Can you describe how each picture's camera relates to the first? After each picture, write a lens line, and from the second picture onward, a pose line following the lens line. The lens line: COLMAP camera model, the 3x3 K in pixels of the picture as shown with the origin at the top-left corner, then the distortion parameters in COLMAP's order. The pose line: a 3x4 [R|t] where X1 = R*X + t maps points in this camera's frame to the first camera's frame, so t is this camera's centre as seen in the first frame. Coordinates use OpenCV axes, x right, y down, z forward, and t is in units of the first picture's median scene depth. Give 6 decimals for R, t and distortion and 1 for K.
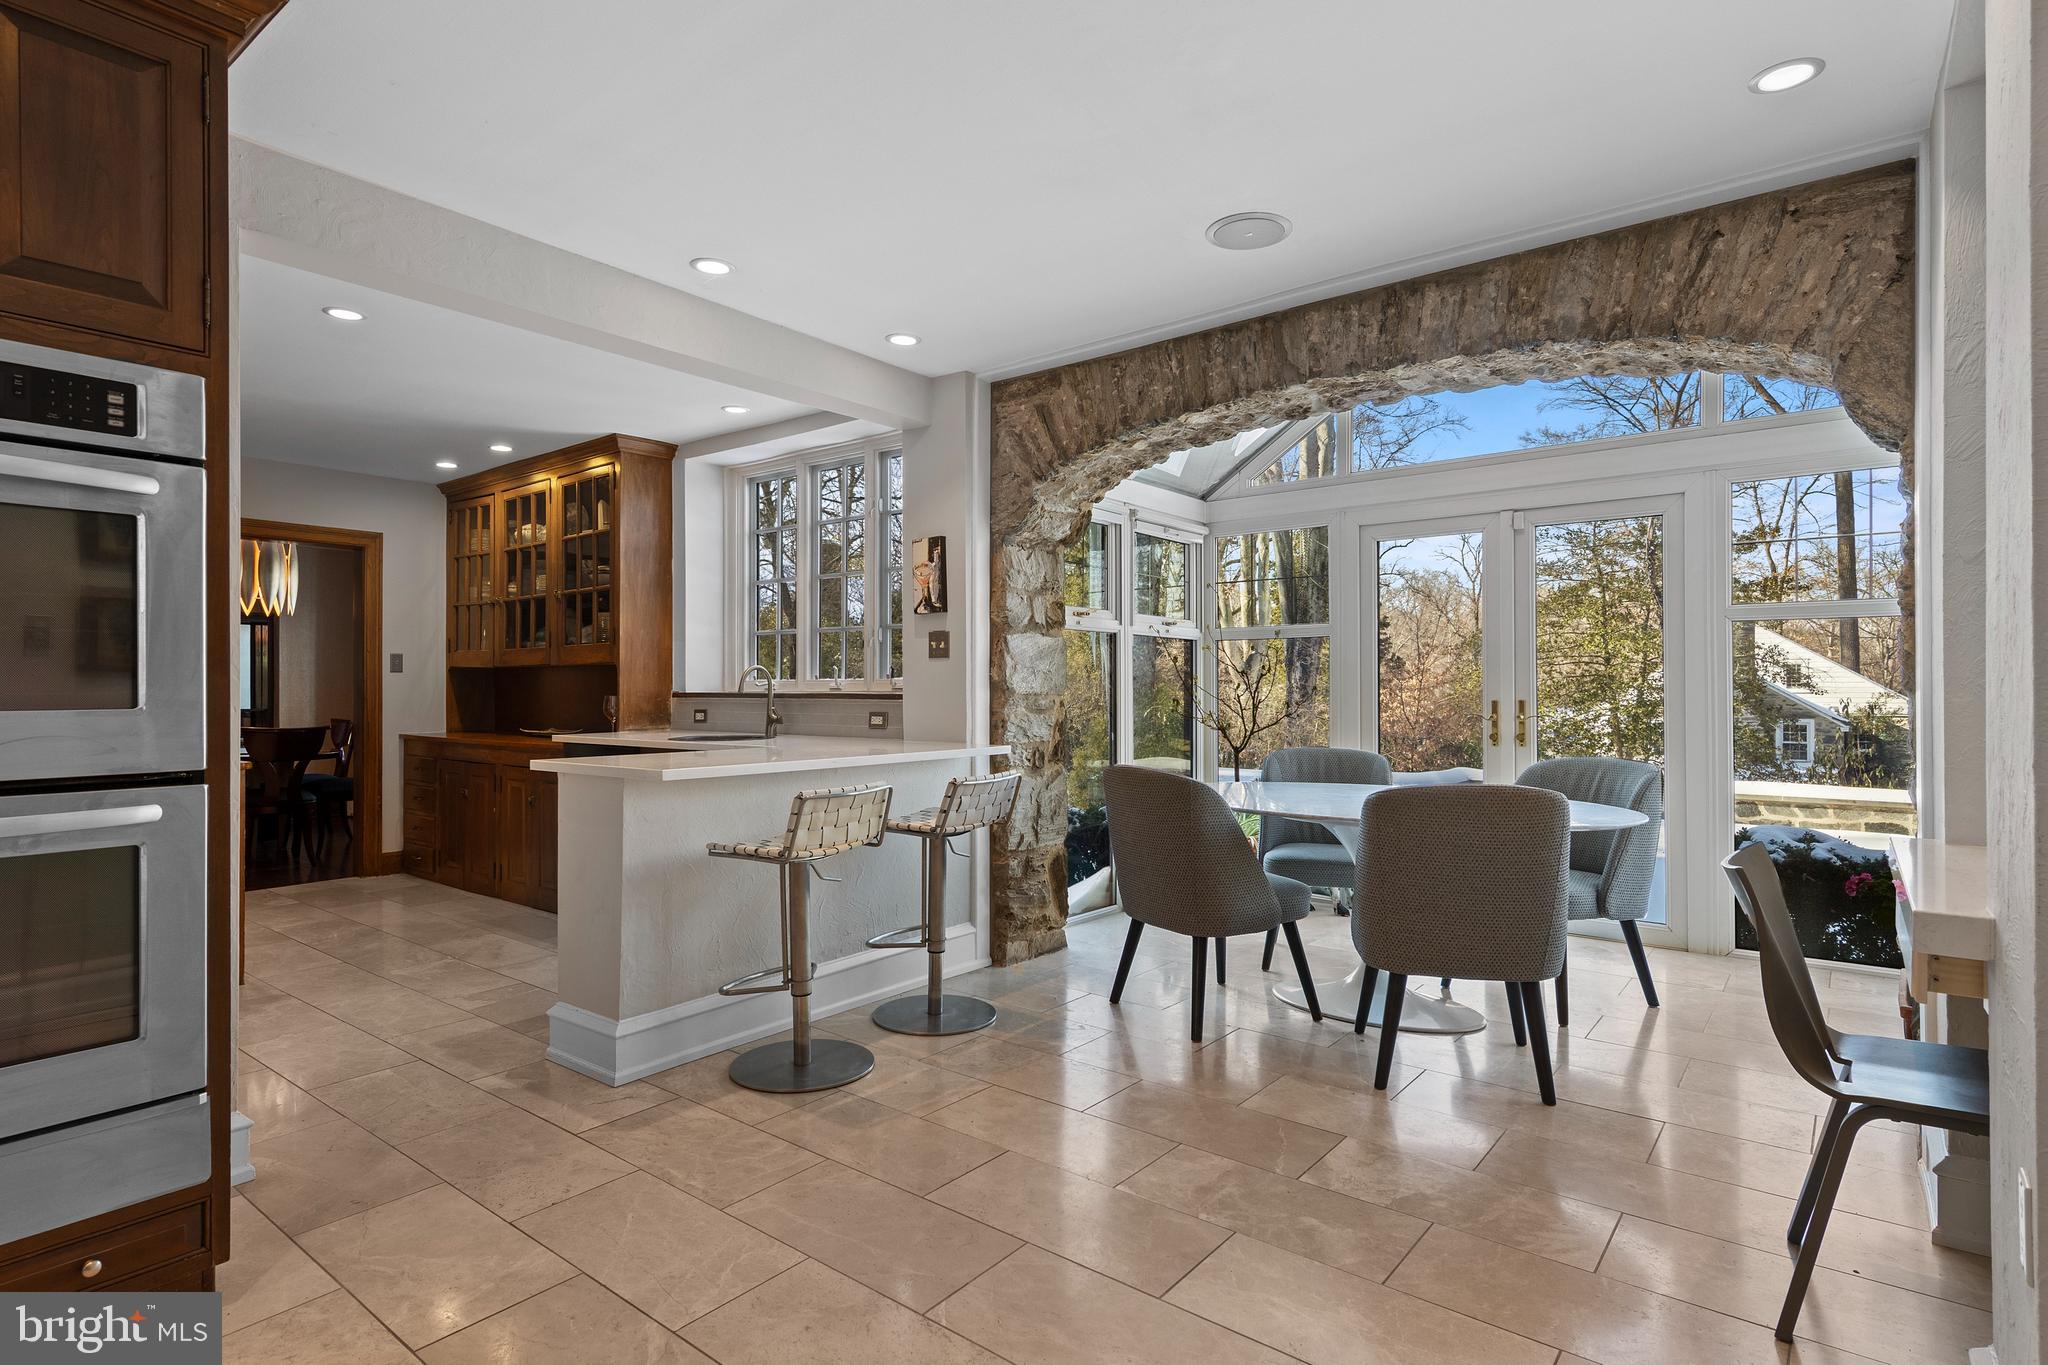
lens RADIAL K [[1048.8, 0, 1024.0], [0, 1048.8, 682.5], [0, 0, 1]] dist [0.008225, -0.000849]
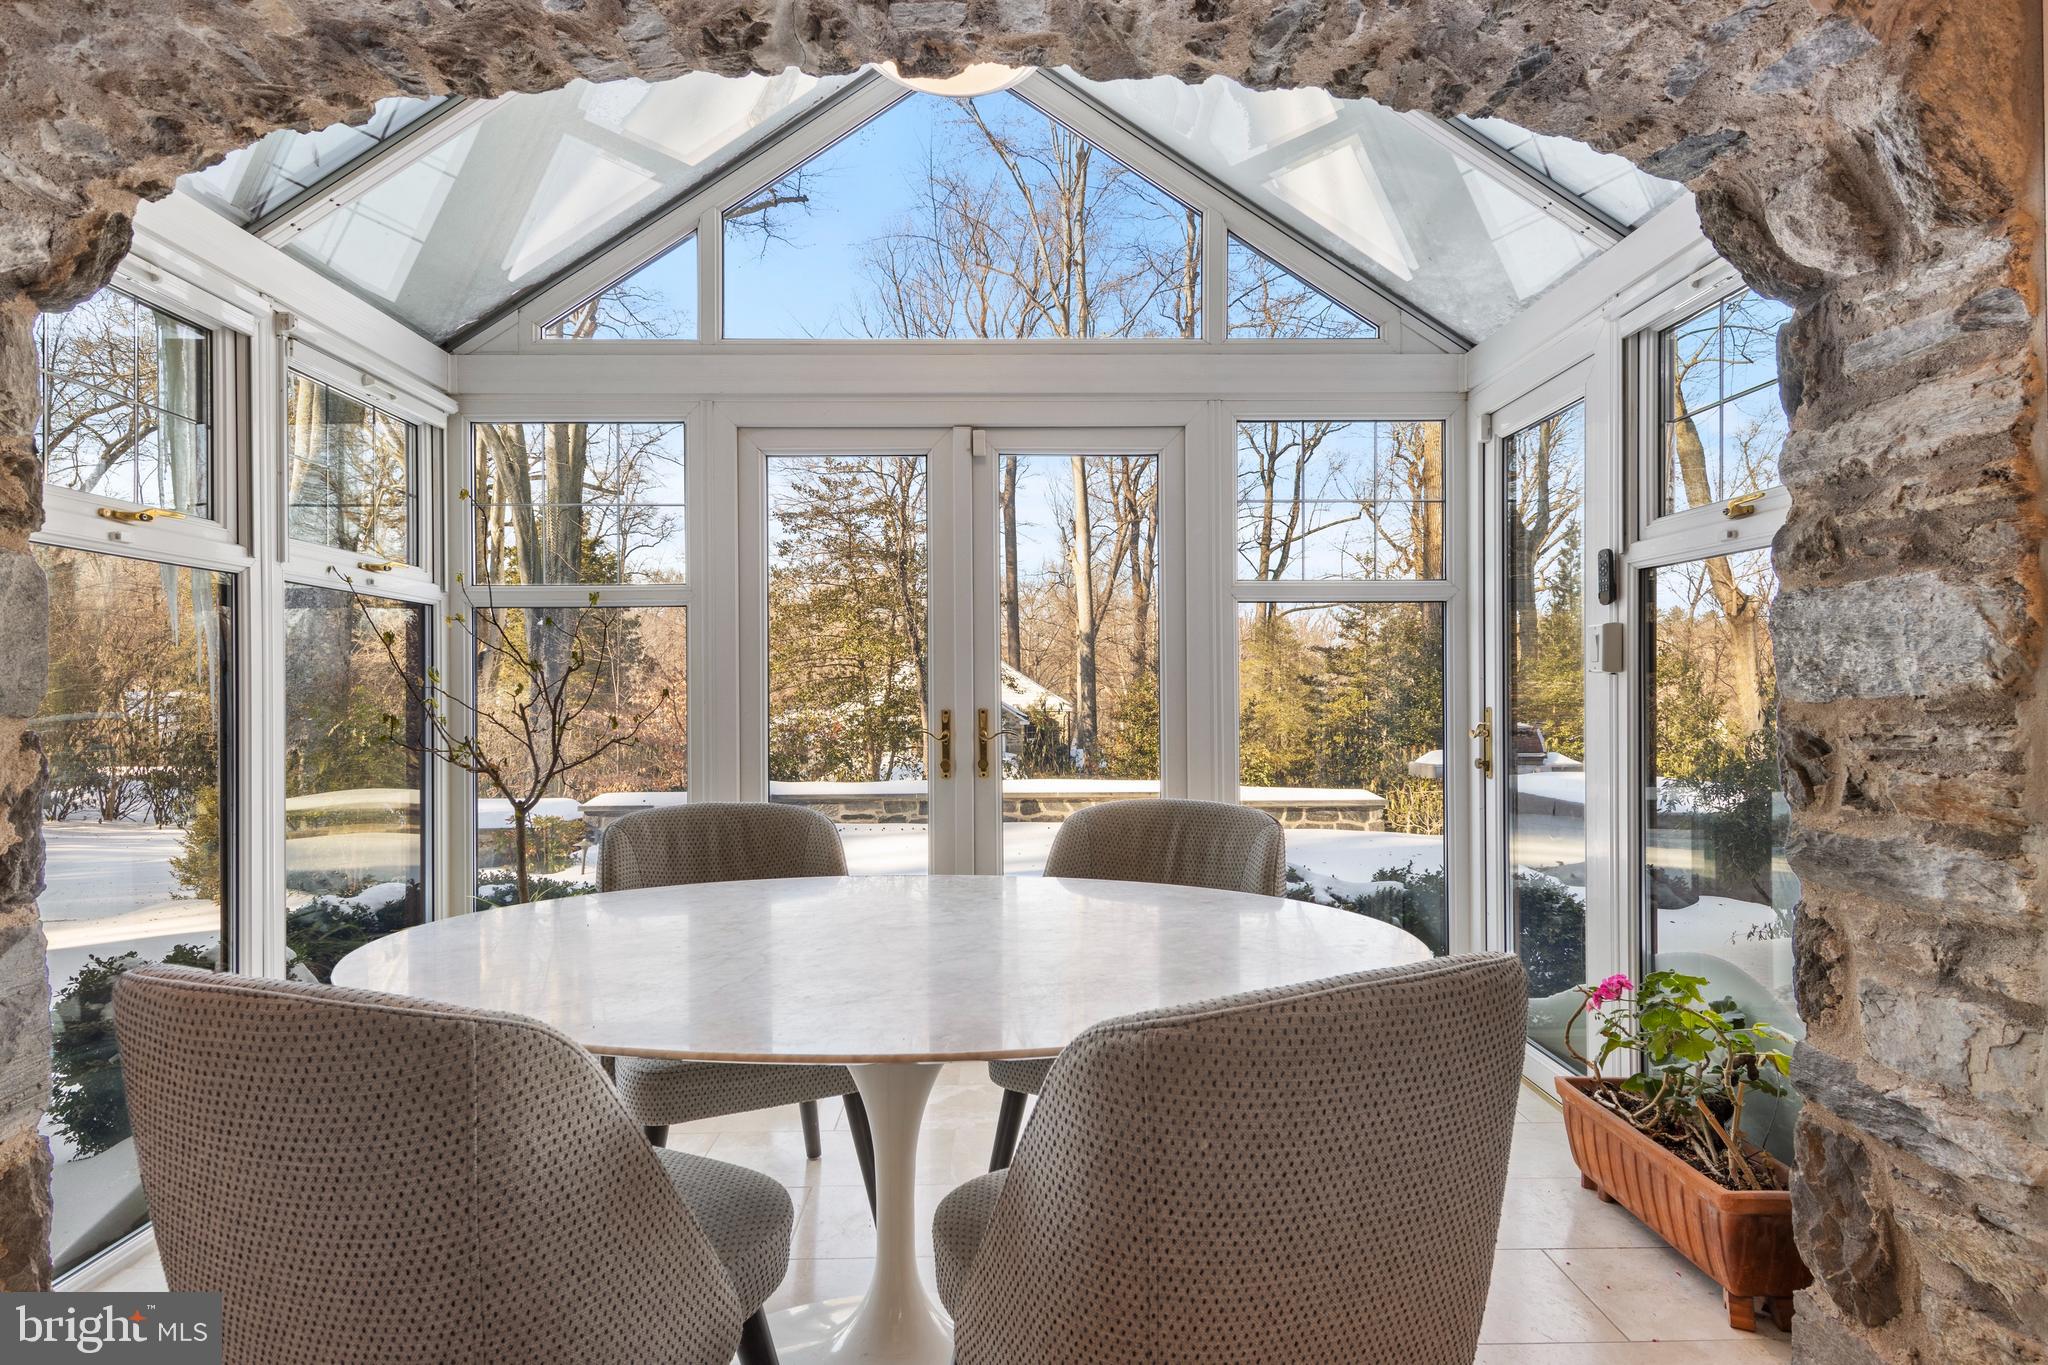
lens RADIAL K [[1048.8, 0, 1024.0], [0, 1048.8, 682.5], [0, 0, 1]] dist [0.008225, -0.000849]
pose [[0.769180, 0.001021, 0.639032, 0.057869], [0.000148, 0.999998, -0.001776, 0.000965], [-0.639032, 0.001461, 0.769179, 0.428910]]
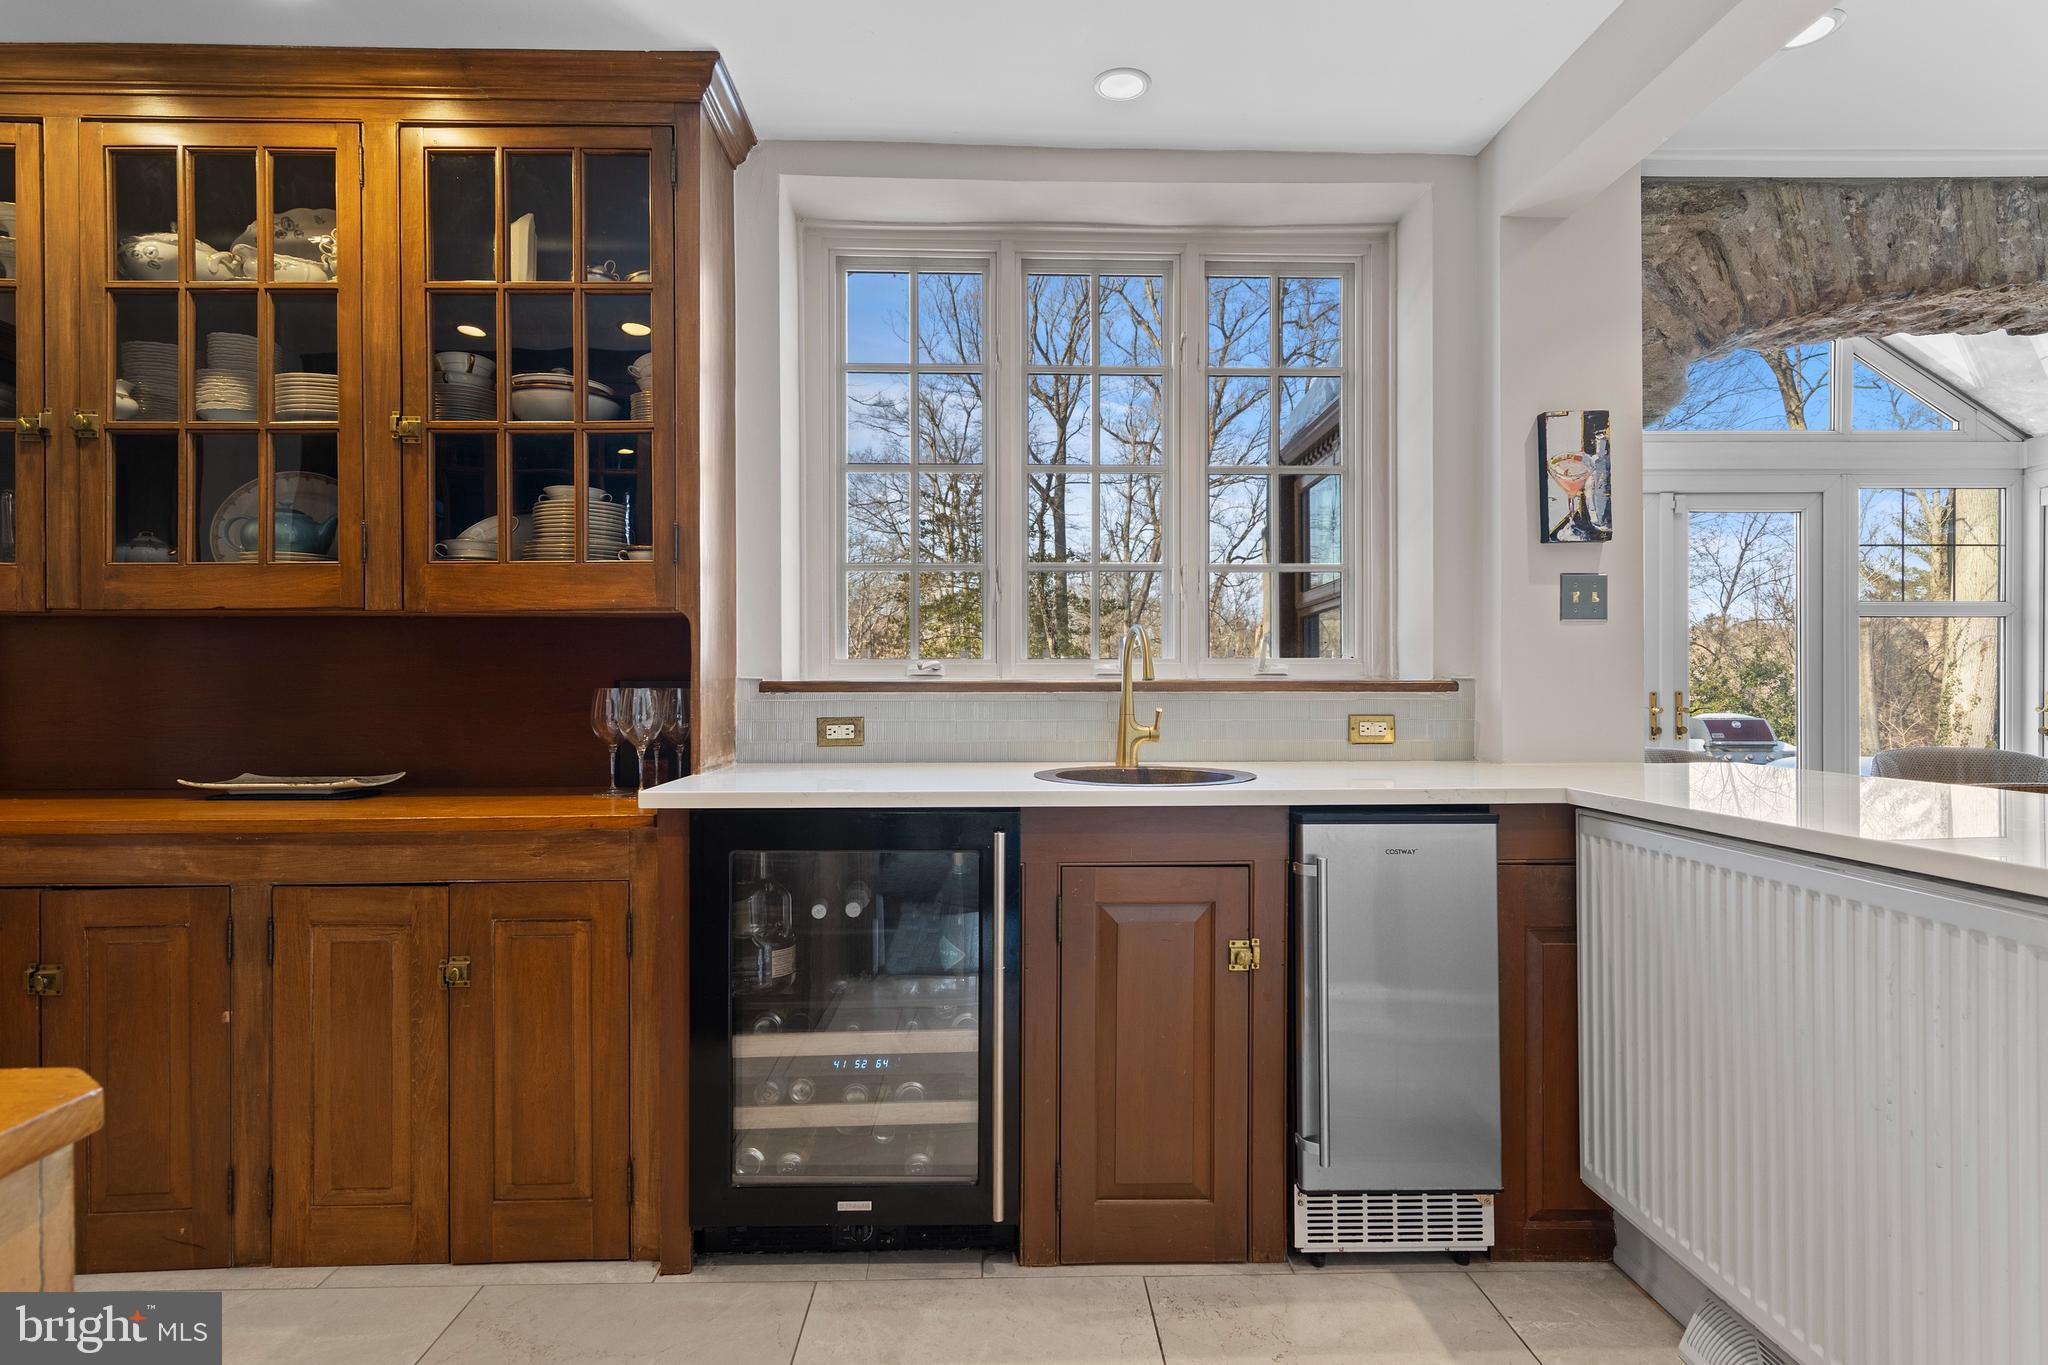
lens RADIAL K [[1056.5, 0, 1024.0], [0, 1056.5, 682.5], [0, 0, 1]] dist [0.006773, 0.000342]
pose [[0.766513, 0.004091, 0.642216, -0.557003], [-0.003425, 0.999992, -0.002282, 0.011107], [-0.642220, -0.000450, 0.766520, 0.597398]]
